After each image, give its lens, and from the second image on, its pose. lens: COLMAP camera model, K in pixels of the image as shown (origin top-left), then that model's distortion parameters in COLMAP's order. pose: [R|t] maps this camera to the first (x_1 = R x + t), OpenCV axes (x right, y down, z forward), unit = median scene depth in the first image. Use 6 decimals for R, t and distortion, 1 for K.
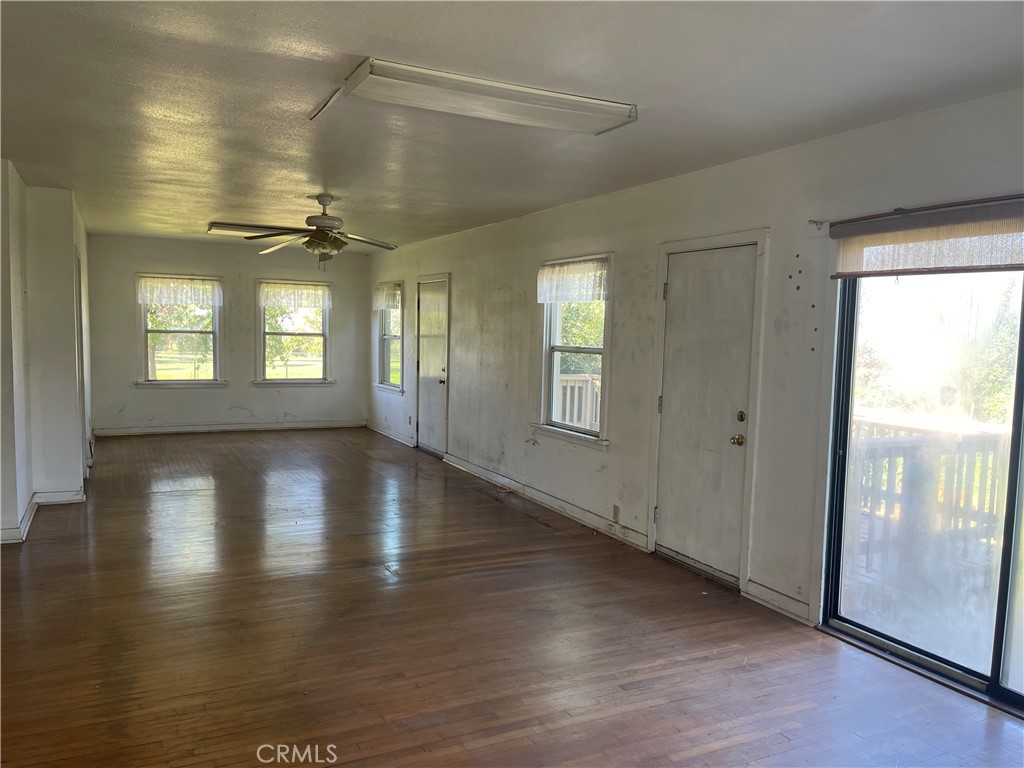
lens RADIAL K [[769.1, 0, 503.4], [0, 769.1, 390.3], [0, 0, 1]] dist [0.070301, -0.099669]
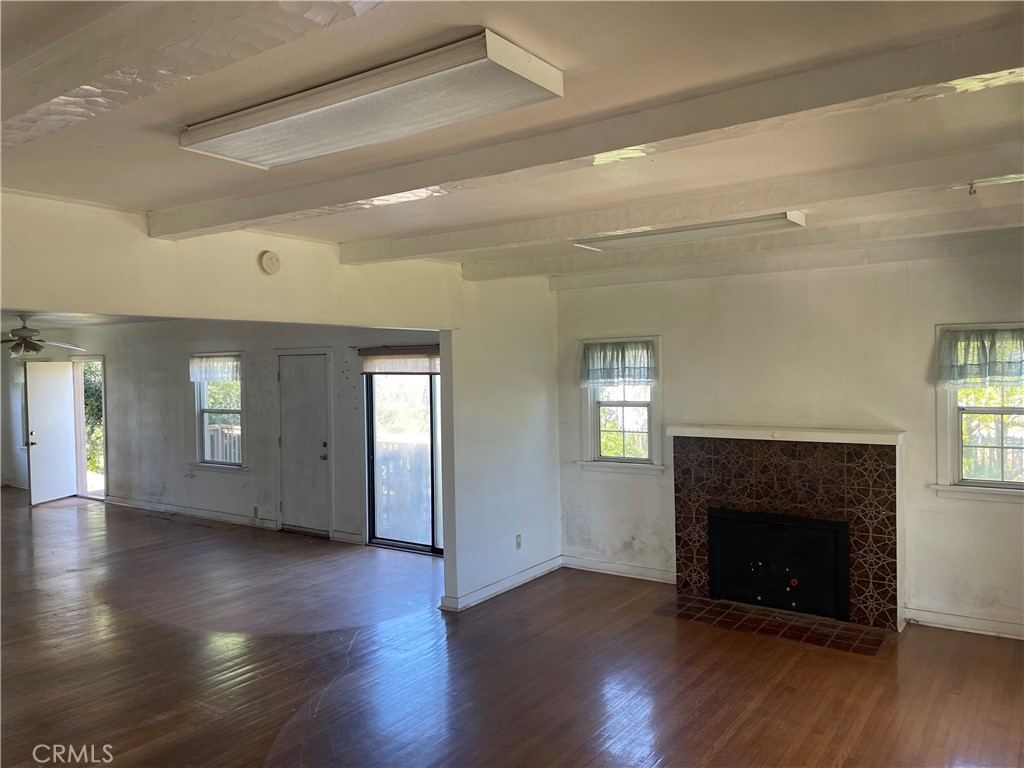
lens RADIAL K [[769.1, 0, 508.2], [0, 769.1, 385.5], [0, 0, 1]] dist [0.070301, -0.099669]
pose [[0.875678, -0.049647, 0.480336, -0.150299], [0.074883, 0.996629, -0.033504, -0.009886], [-0.477053, 0.065307, 0.876445, -0.661219]]
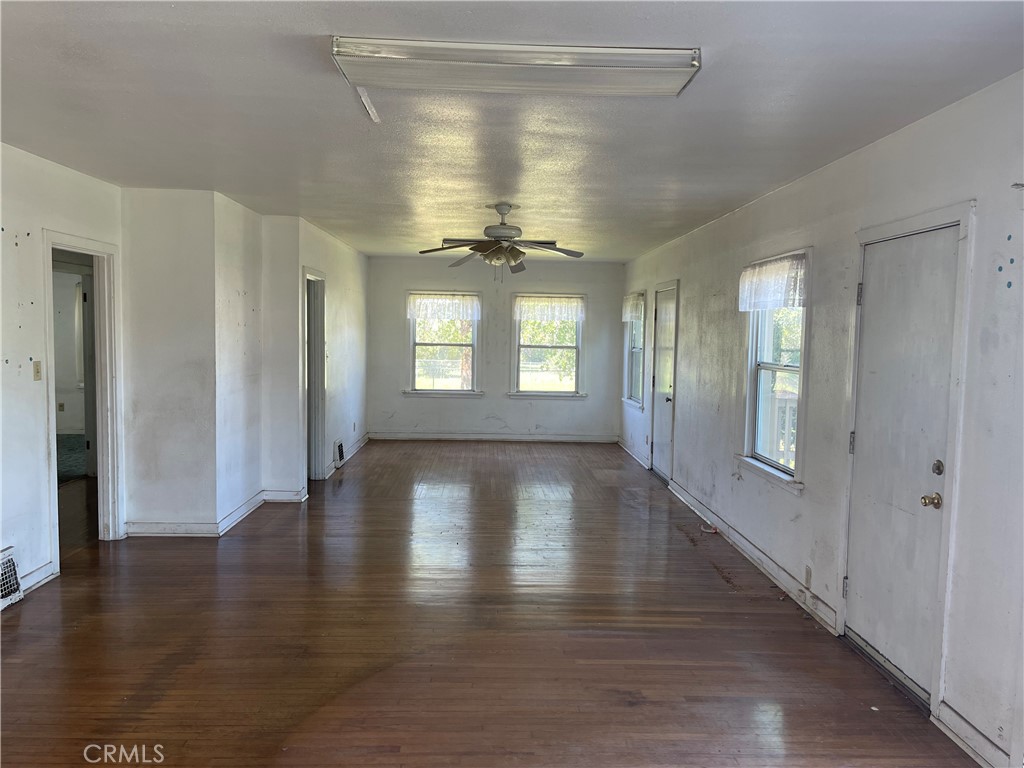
lens RADIAL K [[769.1, 0, 520.3], [0, 769.1, 380.6], [0, 0, 1]] dist [0.070301, -0.099669]
pose [[0.913098, 0.020086, -0.407246, 0.186649], [-0.030814, 0.999329, -0.019800, -0.014883], [0.406575, 0.030629, 0.913104, 0.144678]]
